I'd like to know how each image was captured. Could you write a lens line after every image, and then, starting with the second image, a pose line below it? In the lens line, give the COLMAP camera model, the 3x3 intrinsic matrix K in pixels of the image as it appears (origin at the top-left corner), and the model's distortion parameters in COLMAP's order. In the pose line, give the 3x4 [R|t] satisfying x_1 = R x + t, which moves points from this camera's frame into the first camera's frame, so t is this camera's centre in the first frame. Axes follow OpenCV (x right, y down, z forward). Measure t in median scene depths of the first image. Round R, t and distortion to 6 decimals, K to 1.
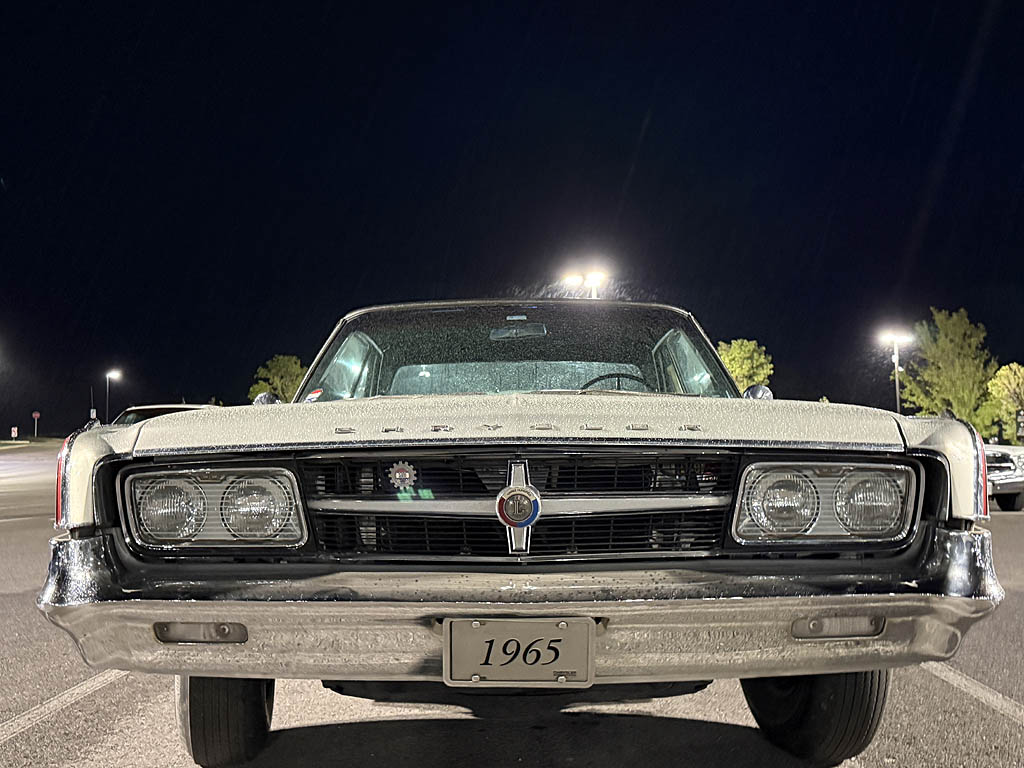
lens RADIAL K [[1116.3, 0, 512.1], [0, 1116.3, 382.1], [0, 0, 1]] dist [0.065609, 0.000000]
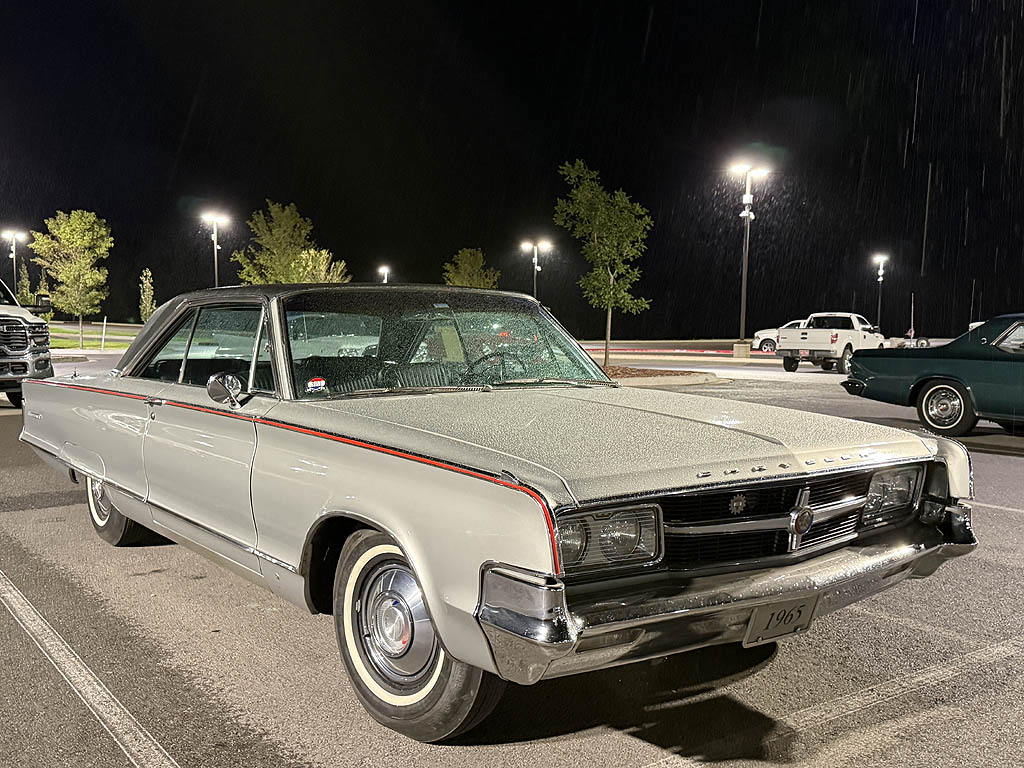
lens RADIAL K [[1024.7, 0, 511.5], [0, 1024.7, 386.5], [0, 0, 1]] dist [0.076338, 0.000000]
pose [[0.761058, -0.030247, 0.647978, -0.122182], [-0.063785, 0.990582, 0.121156, -0.020948], [-0.645540, -0.133538, 0.751961, 0.029691]]
